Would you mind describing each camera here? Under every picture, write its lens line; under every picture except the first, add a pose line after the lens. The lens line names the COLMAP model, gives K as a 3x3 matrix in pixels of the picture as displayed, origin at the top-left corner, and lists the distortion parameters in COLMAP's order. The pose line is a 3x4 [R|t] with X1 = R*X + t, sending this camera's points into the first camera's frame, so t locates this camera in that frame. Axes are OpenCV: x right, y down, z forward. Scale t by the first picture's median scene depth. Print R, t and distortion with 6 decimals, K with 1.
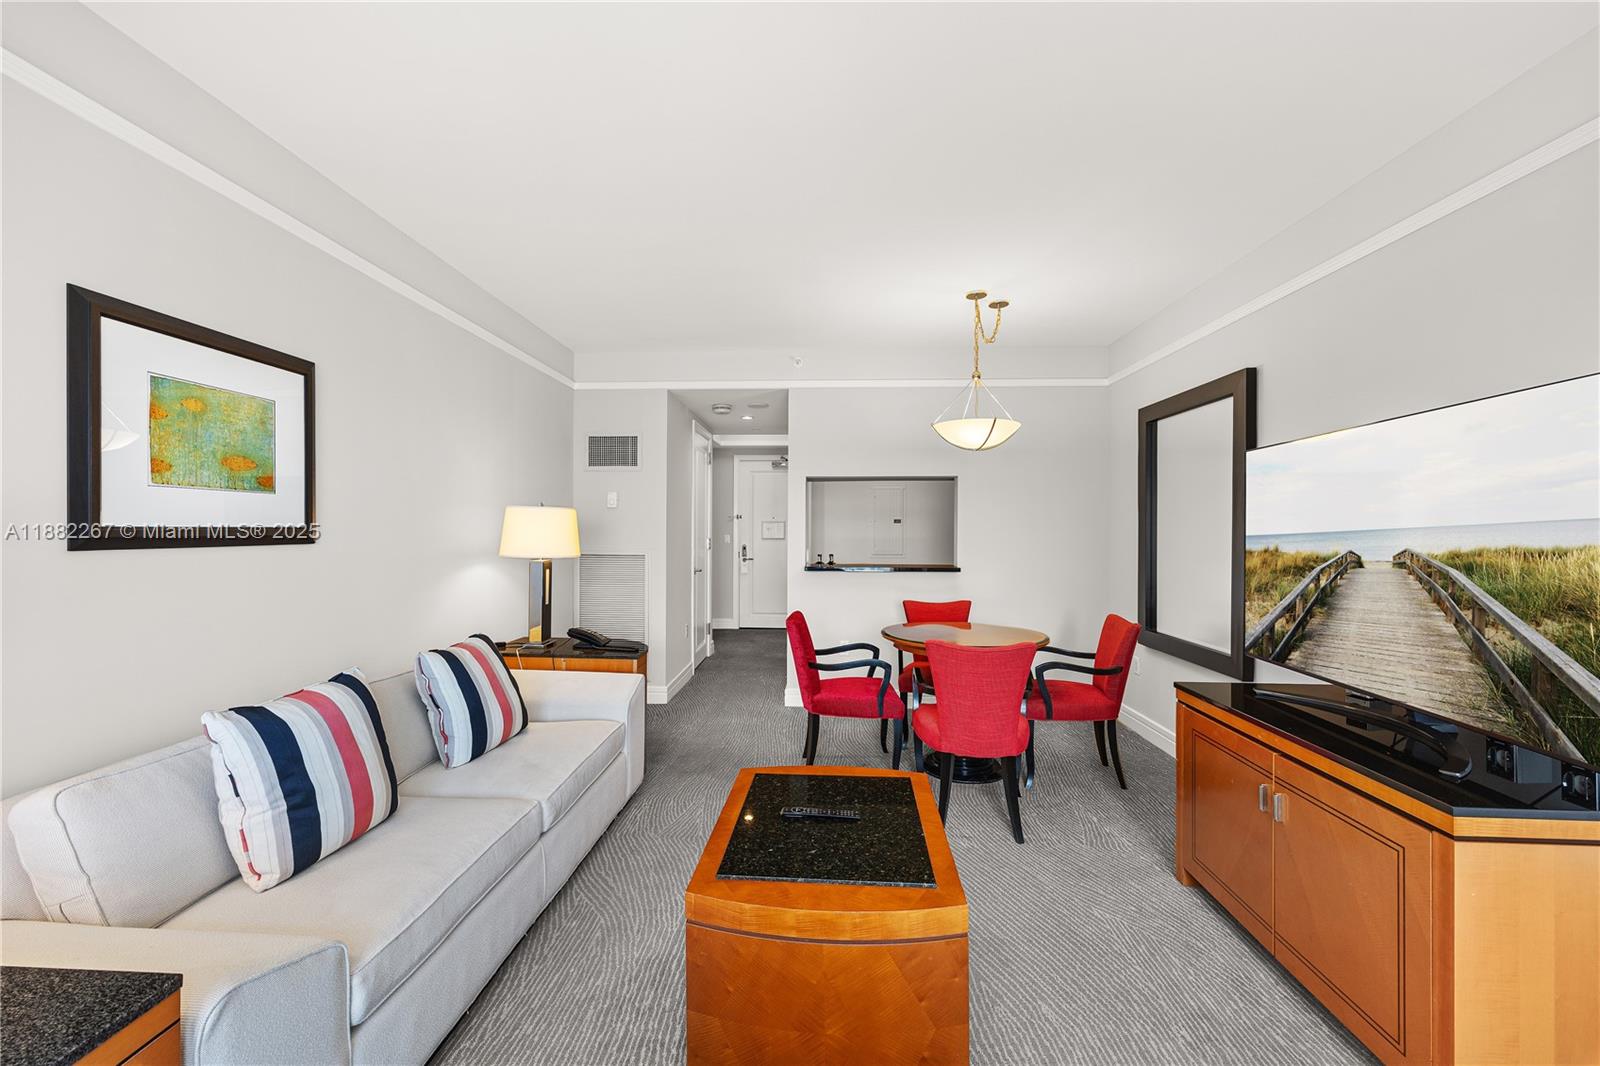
lens RADIAL K [[664.4, 0, 800.0], [0, 664.4, 533.0], [0, 0, 1]] dist [-0.001972, -0.000127]
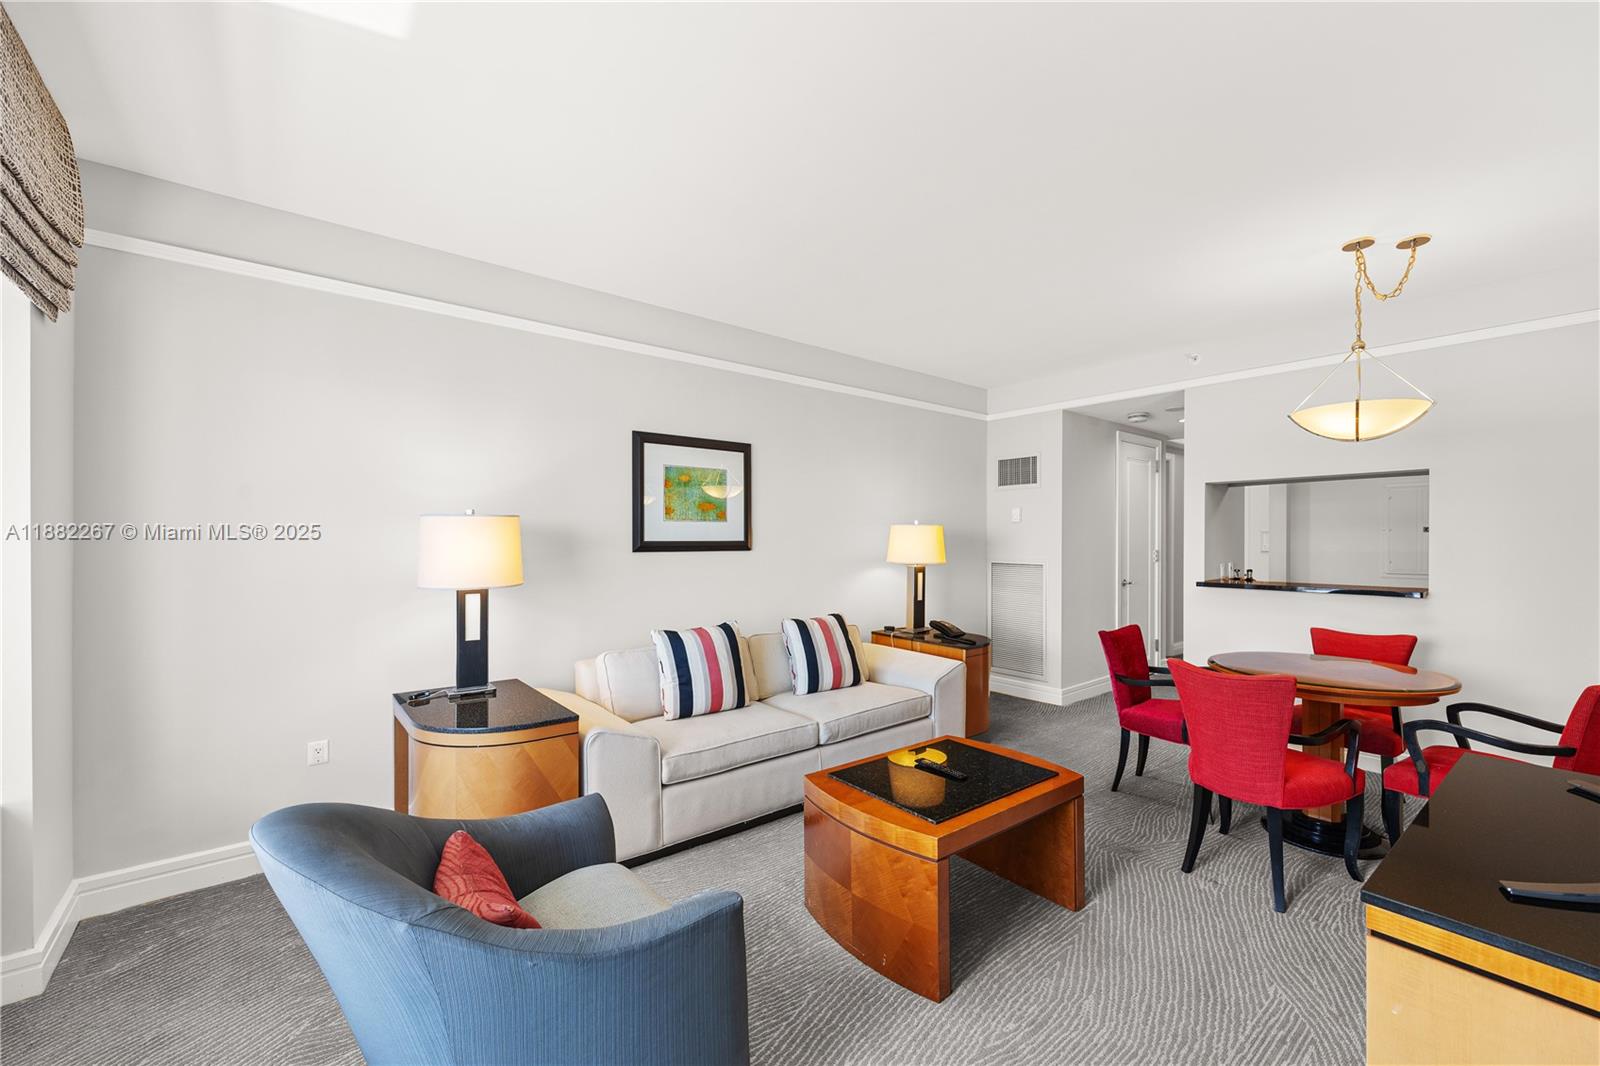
lens RADIAL K [[664.4, 0, 800.0], [0, 664.4, 533.0], [0, 0, 1]] dist [-0.001972, -0.000127]
pose [[0.659168, -0.010834, -0.751918, 0.644809], [-0.001864, 0.999870, -0.016040, -0.001273], [0.751993, 0.011974, 0.659062, -0.025392]]
